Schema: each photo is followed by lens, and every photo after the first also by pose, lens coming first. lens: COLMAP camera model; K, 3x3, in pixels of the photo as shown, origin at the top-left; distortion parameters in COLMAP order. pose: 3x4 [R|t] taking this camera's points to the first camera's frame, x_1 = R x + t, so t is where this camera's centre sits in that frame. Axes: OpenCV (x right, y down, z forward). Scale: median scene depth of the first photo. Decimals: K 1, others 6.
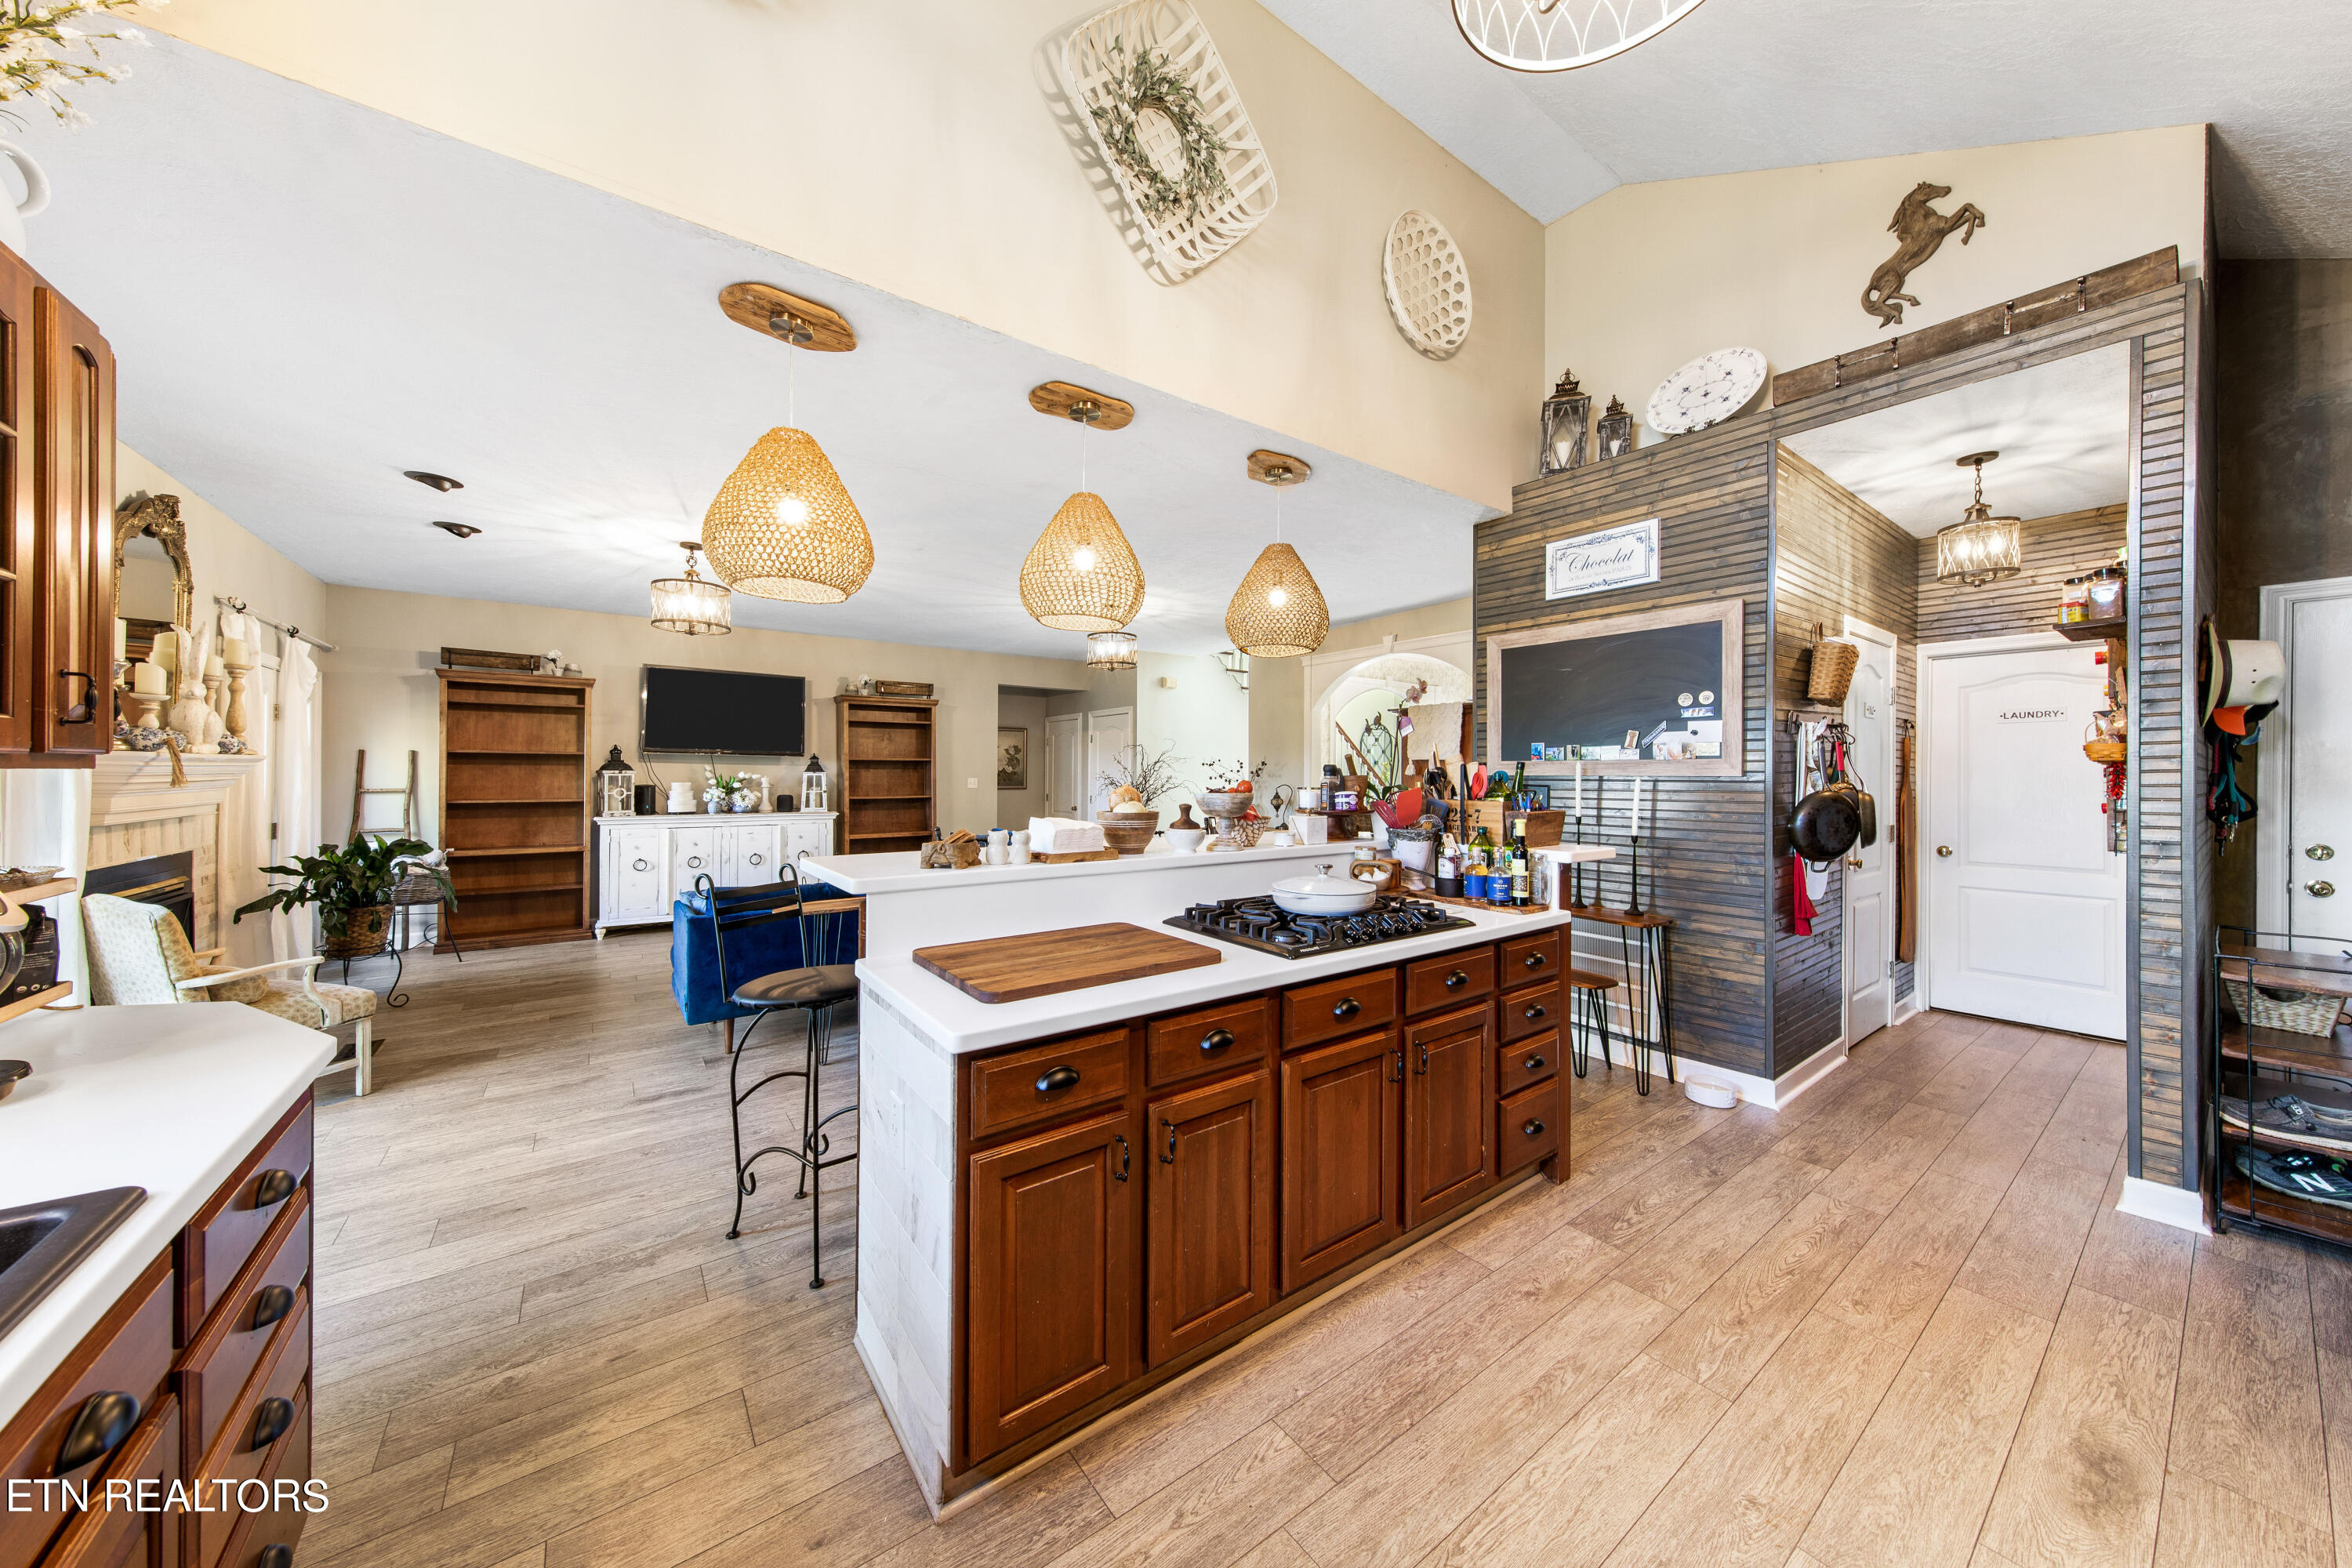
lens RADIAL K [[780.3, 0, 1165.1], [0, 780.3, 771.6], [0, 0, 1]] dist [0.006814, -0.000026]
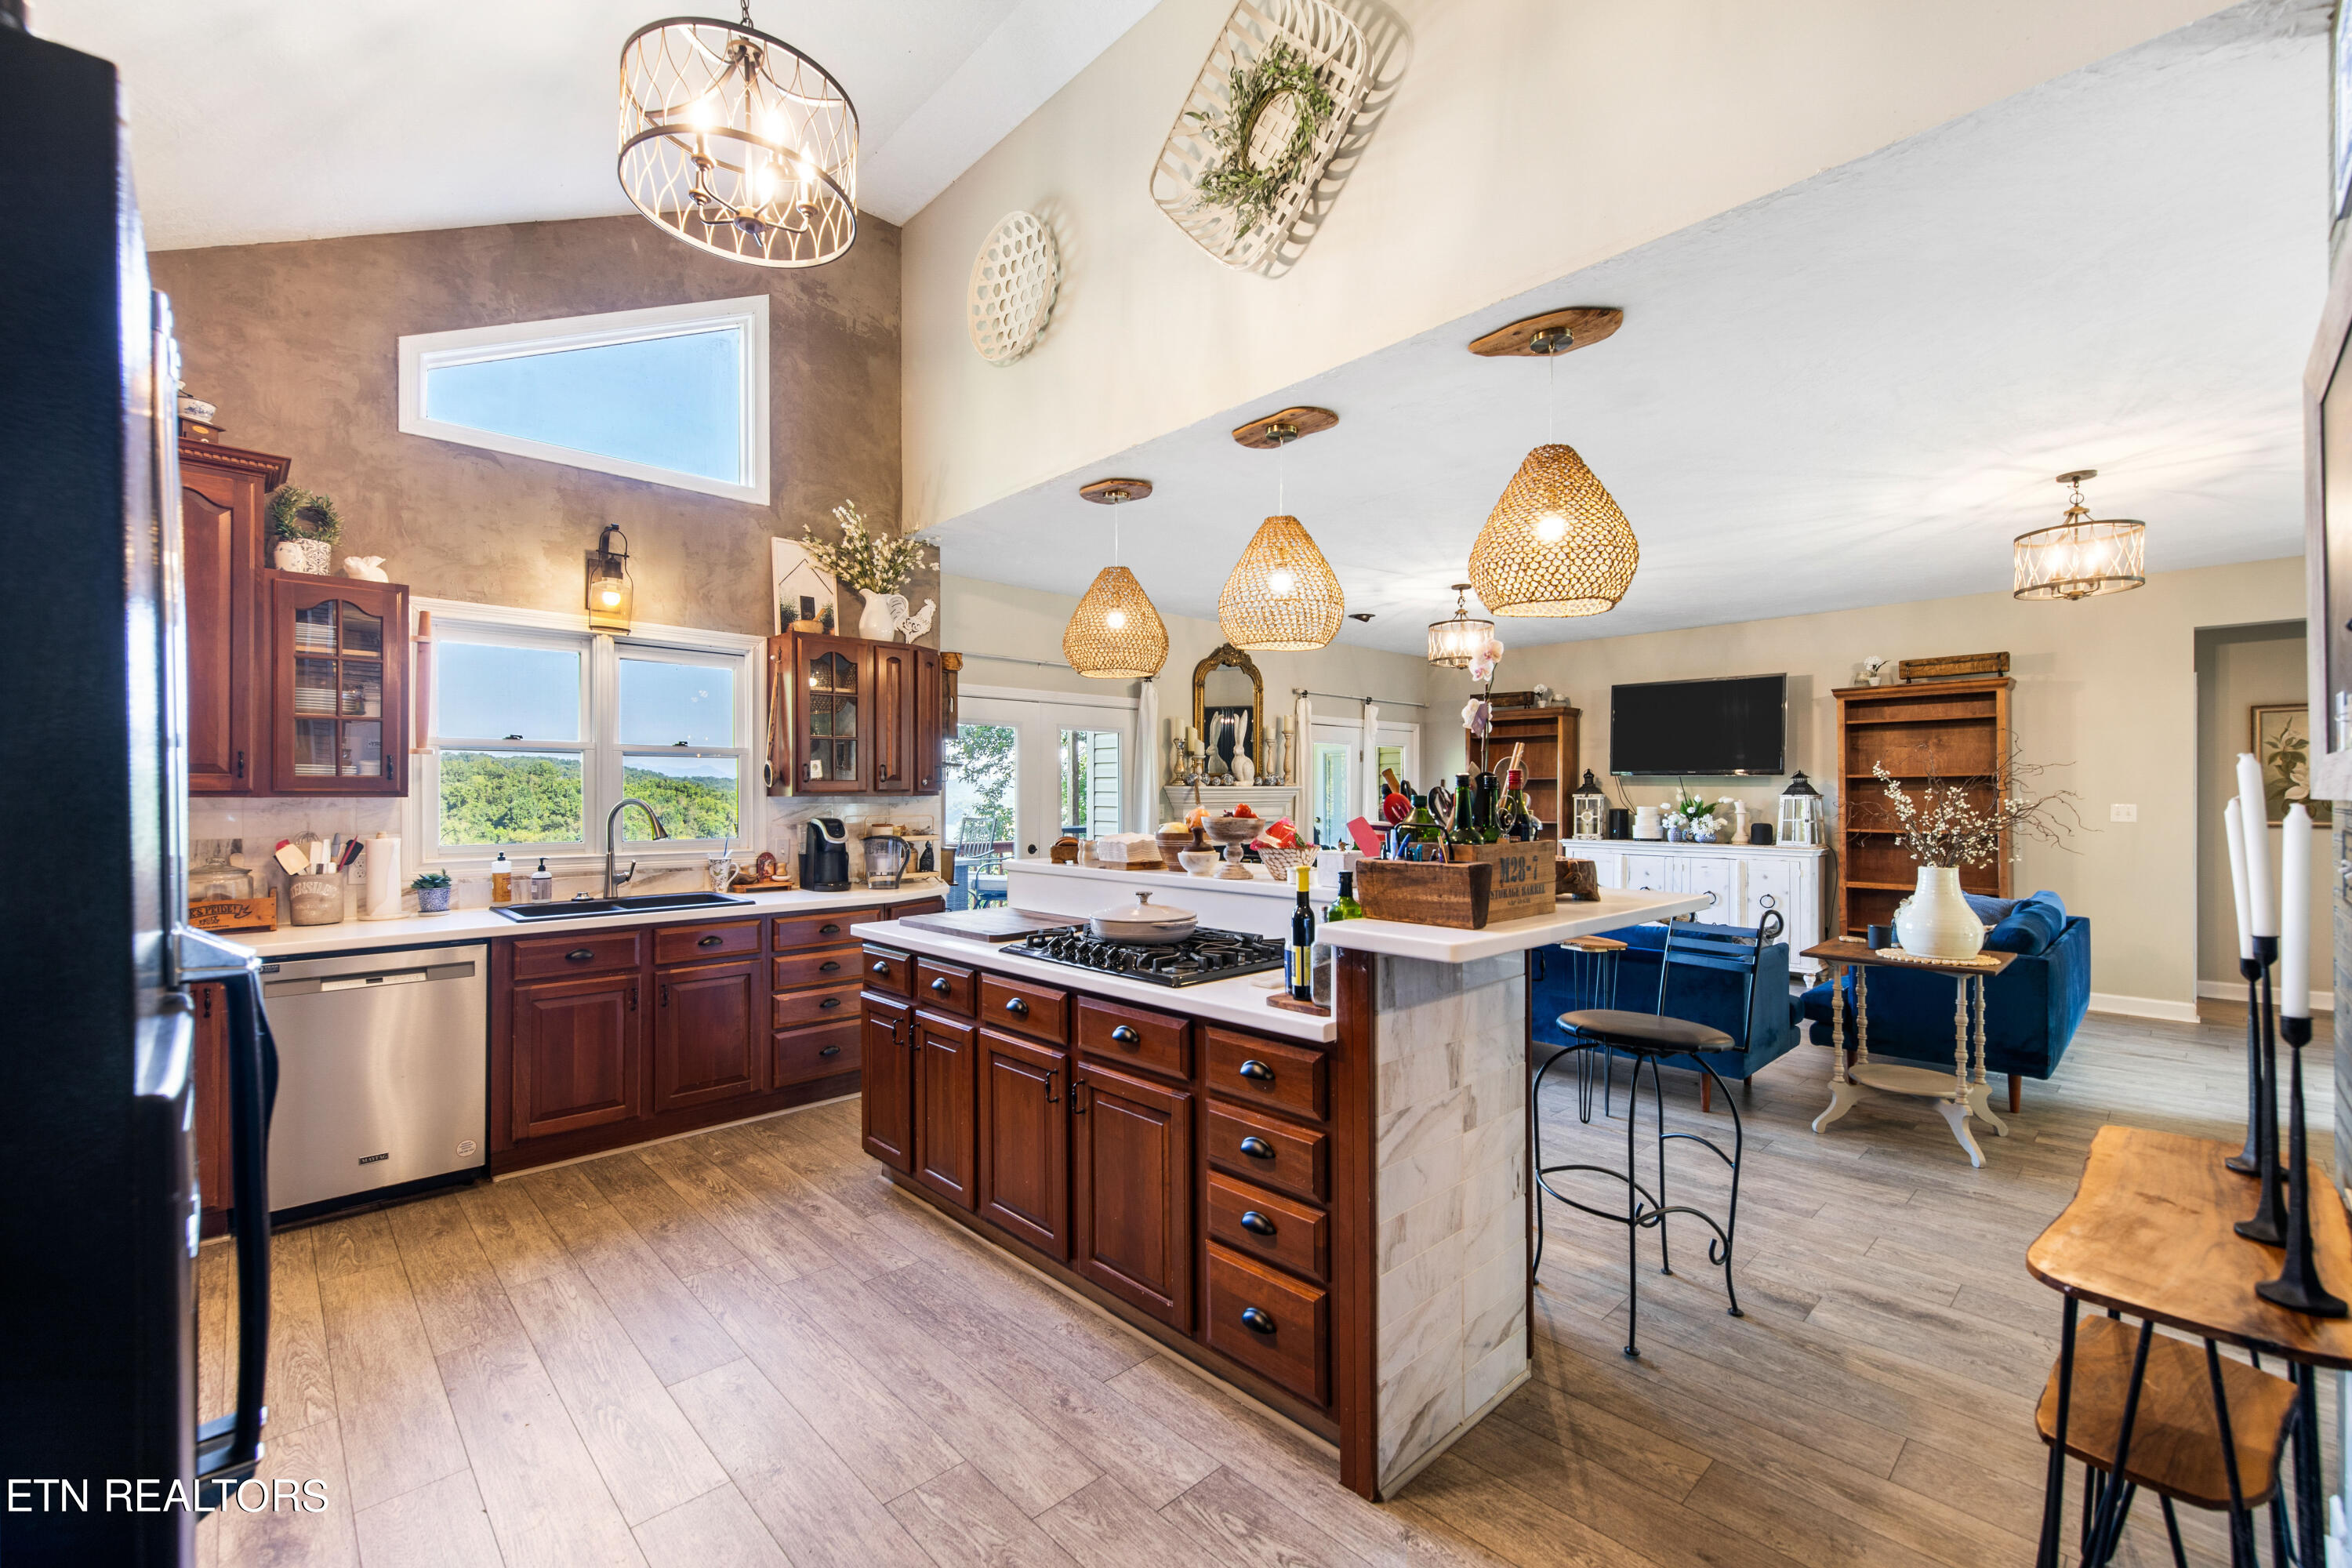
lens RADIAL K [[967.2, 0, 1176.0], [0, 967.2, 784.0], [0, 0, 1]] dist [-0.002044, -0.000149]
pose [[0.139865, -0.014873, -0.990059, 0.534234], [0.003214, 0.999889, -0.014566, 0.002534], [0.990165, -0.001144, 0.139897, 0.338190]]
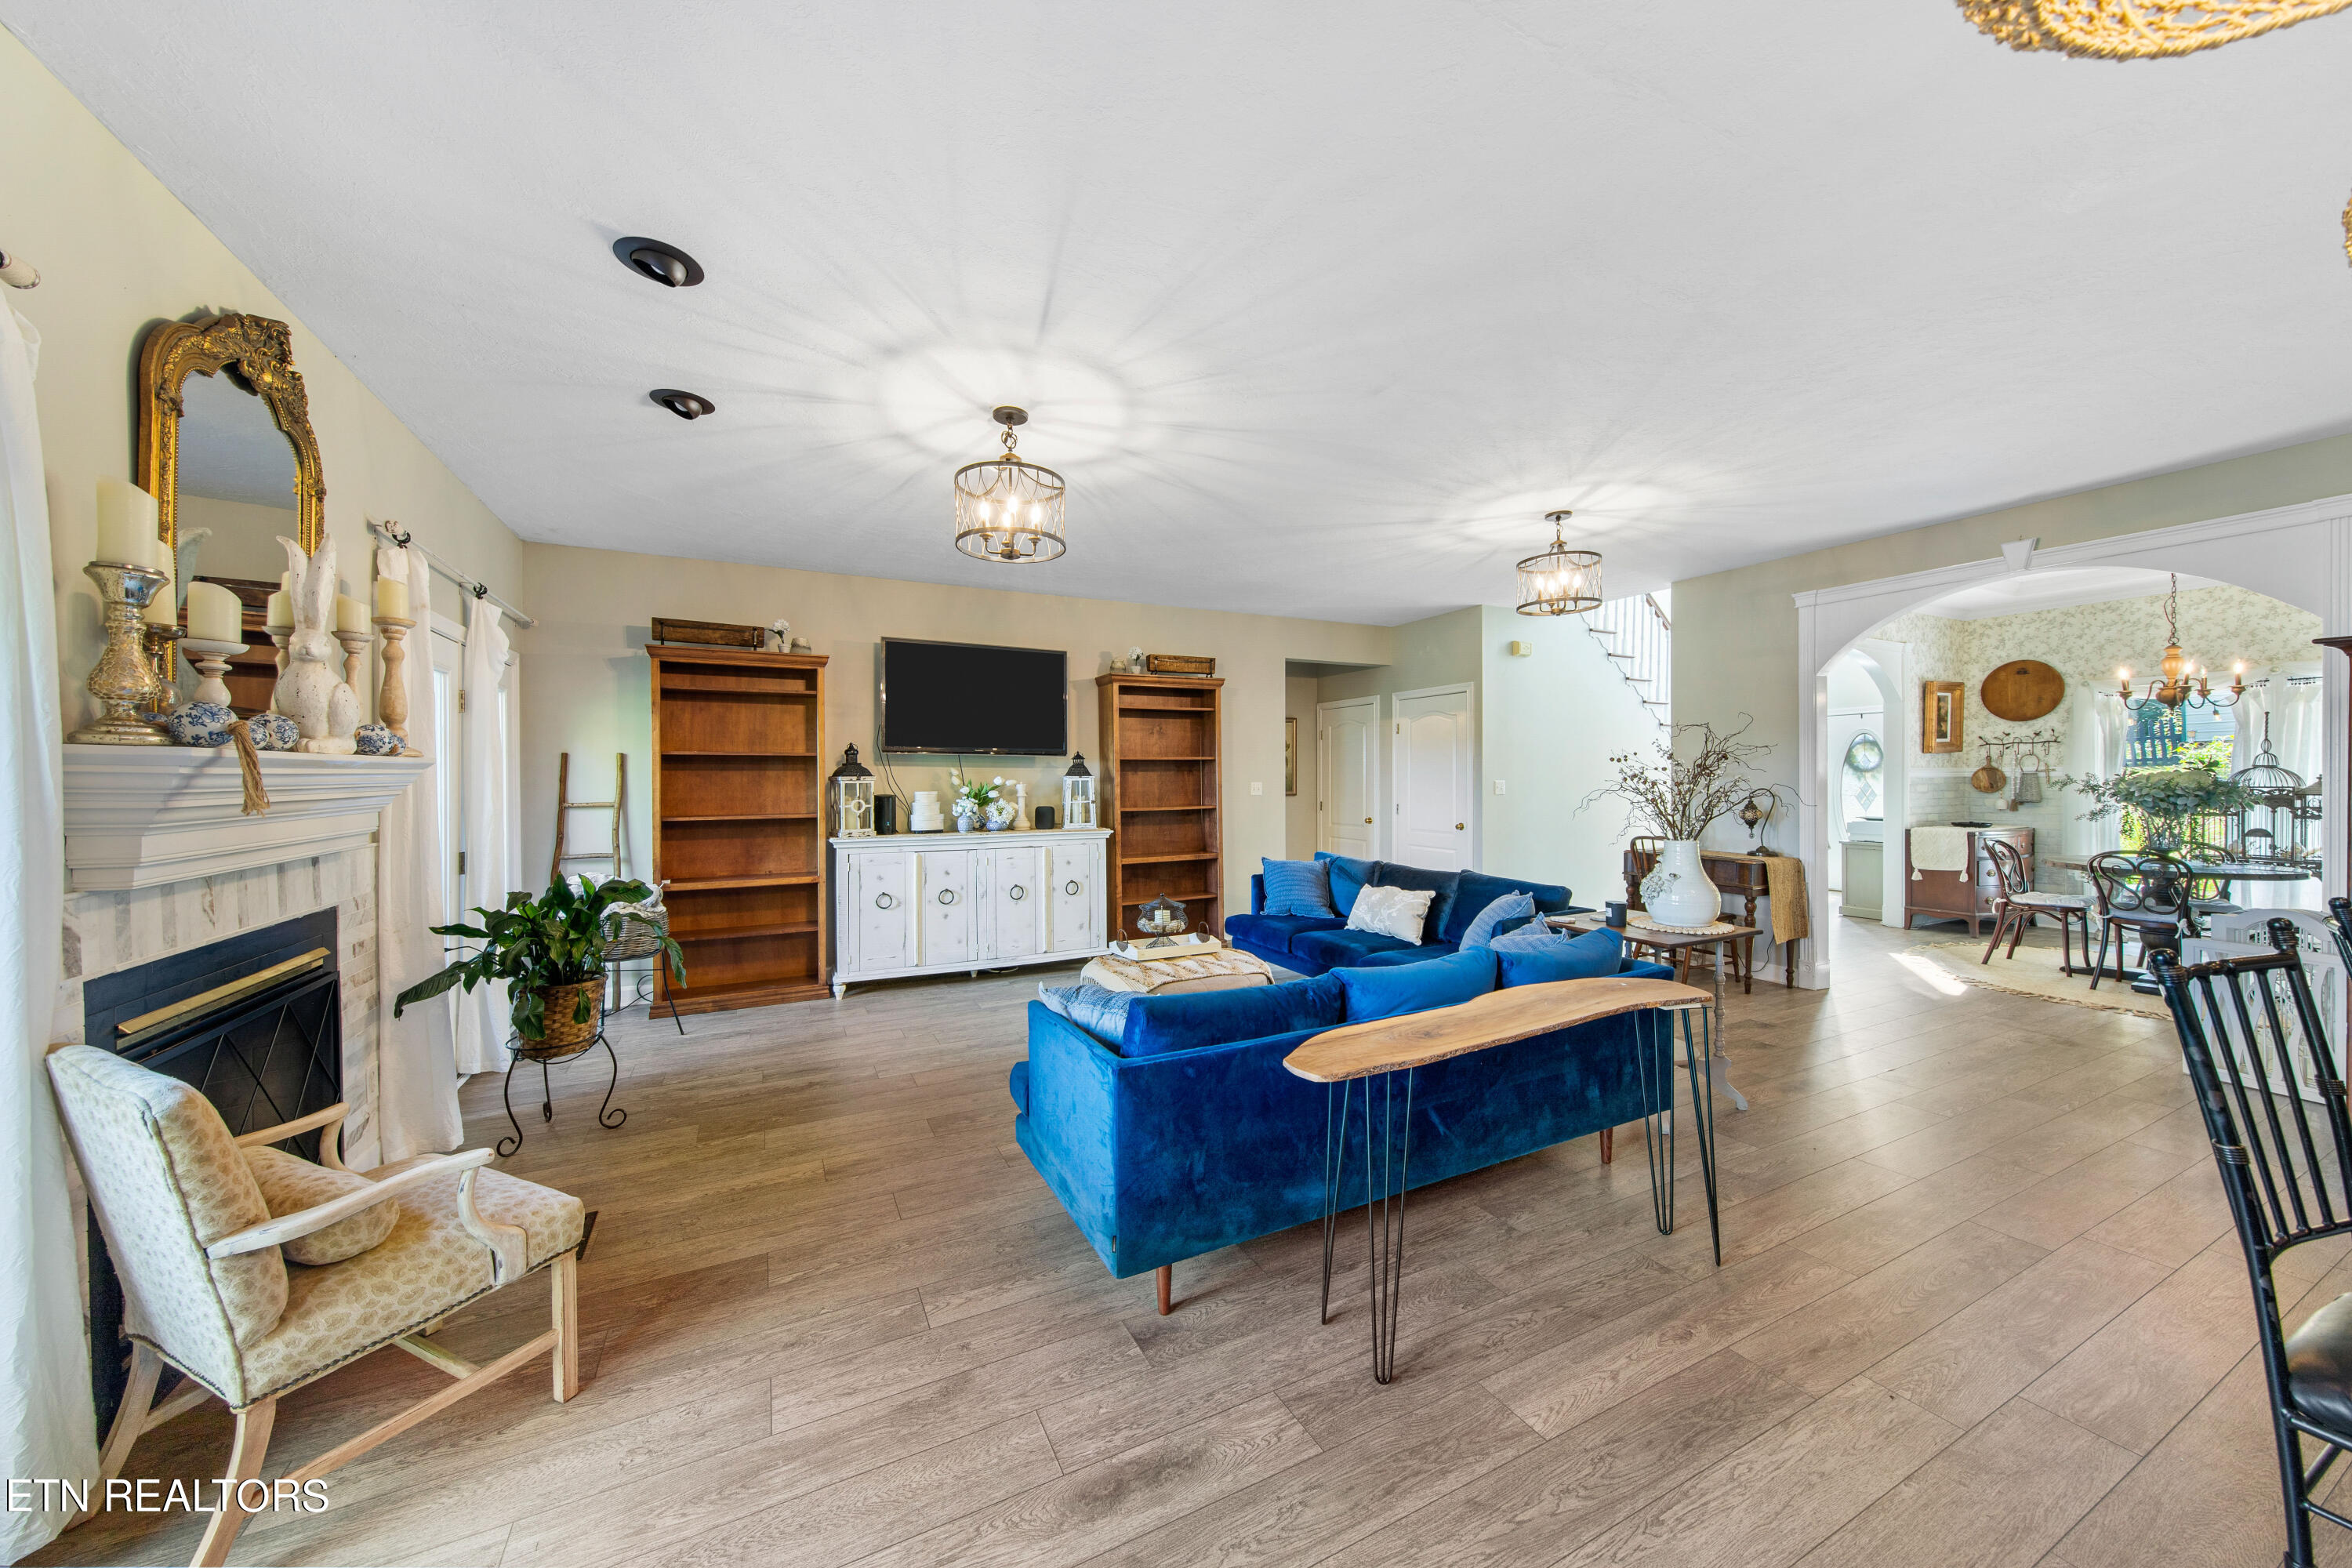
lens RADIAL K [[816.6, 0, 1172.0], [0, 816.6, 778.5], [0, 0, 1]] dist [0.008117, -0.002528]
pose [[0.986402, -0.009194, -0.164093, -0.298456], [0.010250, 0.999932, 0.005590, -0.000720], [0.164030, -0.007196, 0.986429, 0.299852]]
